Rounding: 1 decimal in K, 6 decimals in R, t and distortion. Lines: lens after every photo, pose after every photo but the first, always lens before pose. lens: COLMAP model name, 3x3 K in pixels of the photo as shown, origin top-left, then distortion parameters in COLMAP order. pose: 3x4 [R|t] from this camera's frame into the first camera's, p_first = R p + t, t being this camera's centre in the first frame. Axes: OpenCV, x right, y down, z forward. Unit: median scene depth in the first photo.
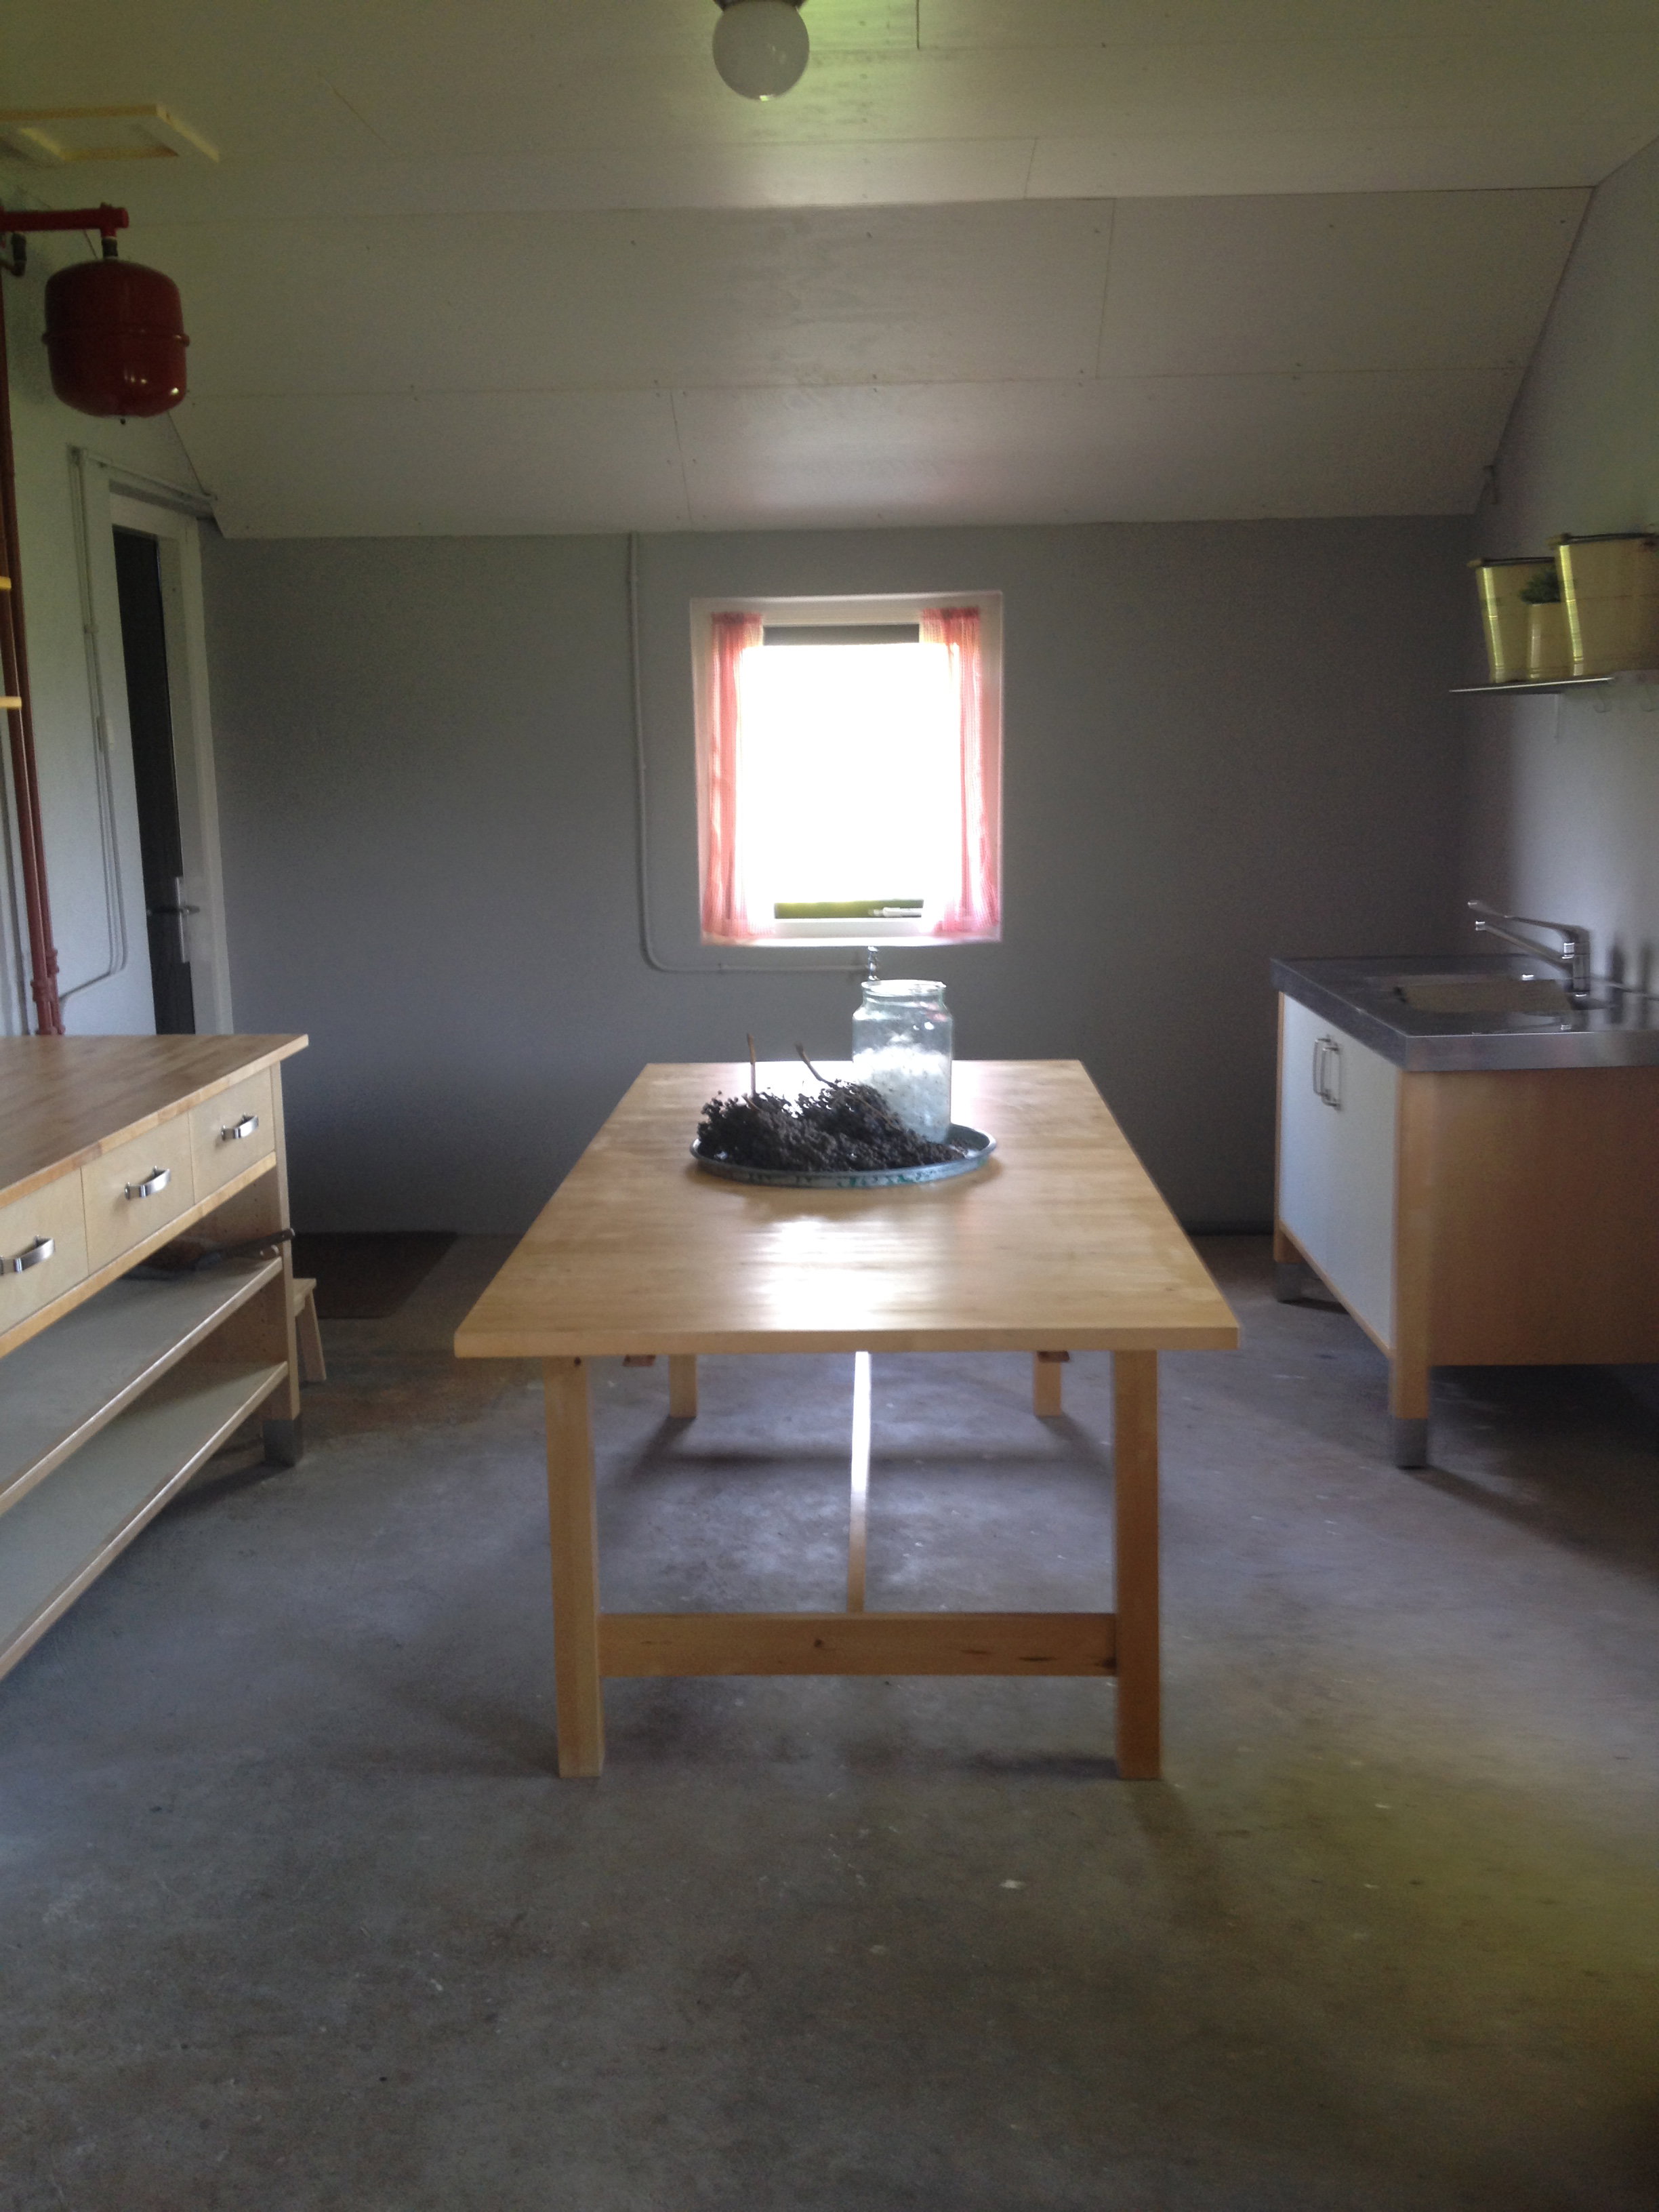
lens RADIAL K [[2080.2, 0, 829.5], [0, 2080.2, 1106.0], [0, 0, 1]] dist [0.115764, -0.214043]
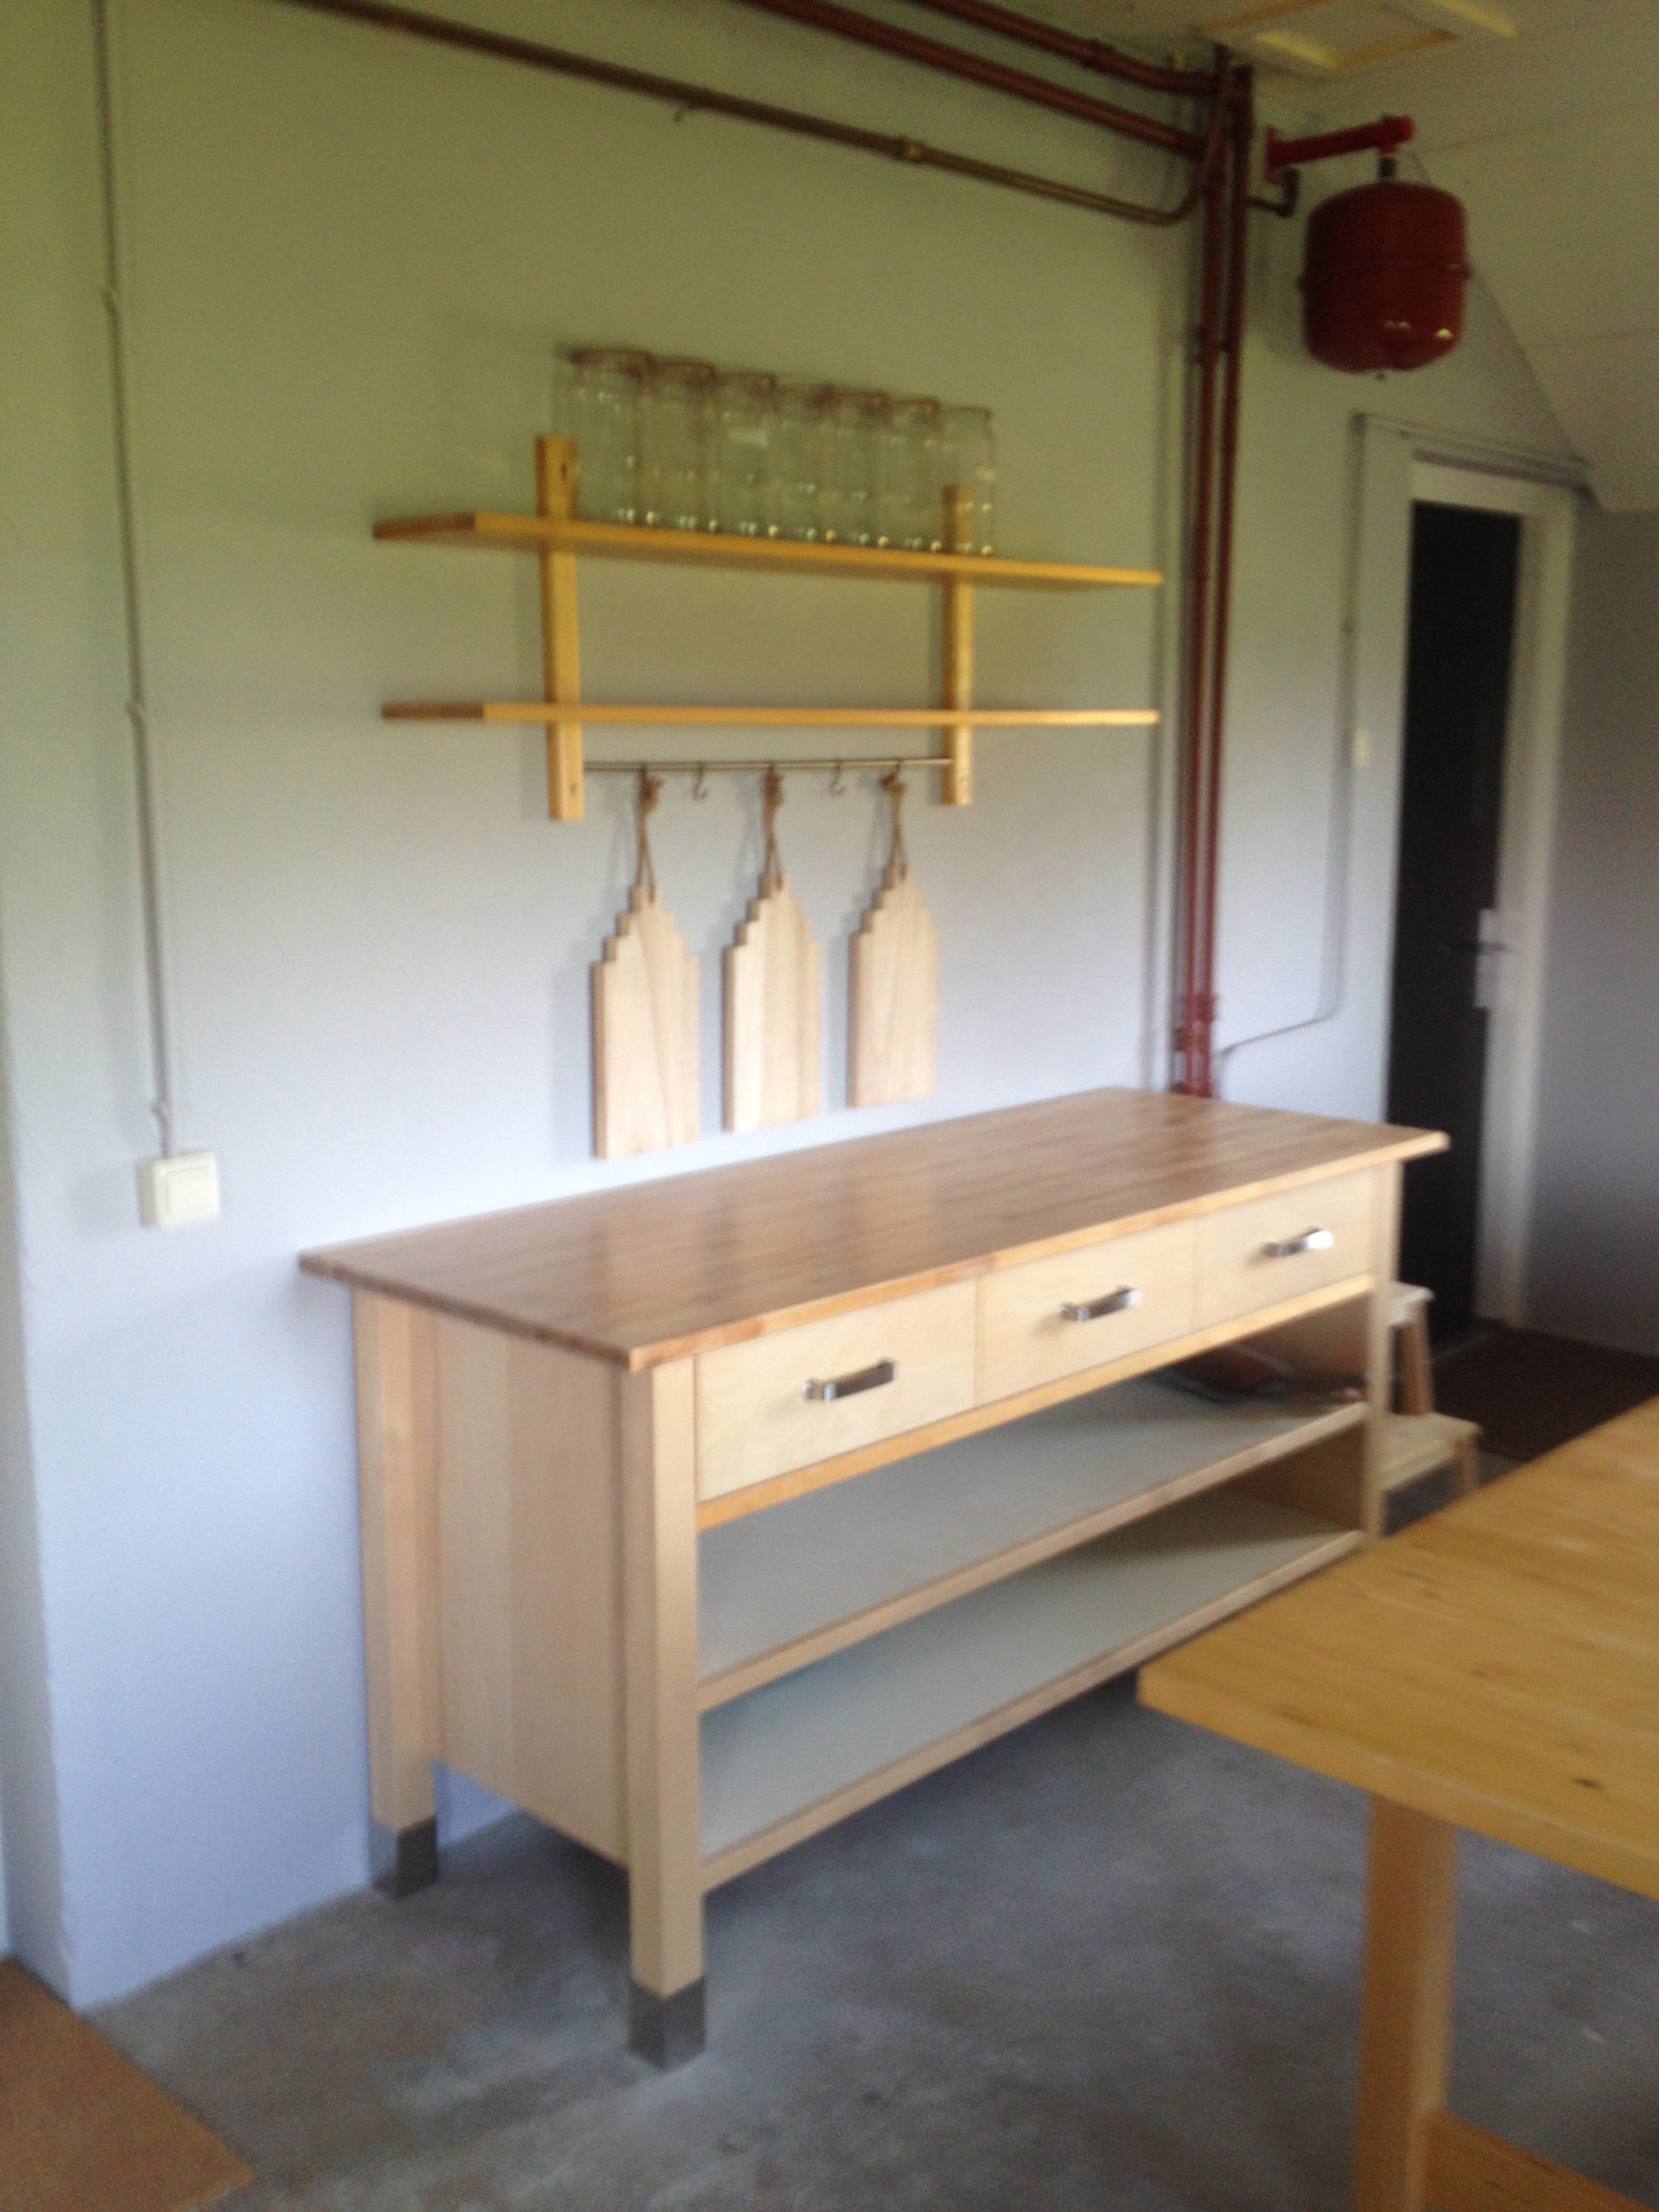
lens RADIAL K [[2080.2, 0, 829.5], [0, 2080.2, 1106.0], [0, 0, 1]] dist [0.115764, -0.214043]
pose [[0.740123, 0.139886, -0.657762, 0.097965], [-0.137071, 0.988972, 0.056090, -0.056121], [0.658354, 0.048647, 0.751135, 0.245730]]
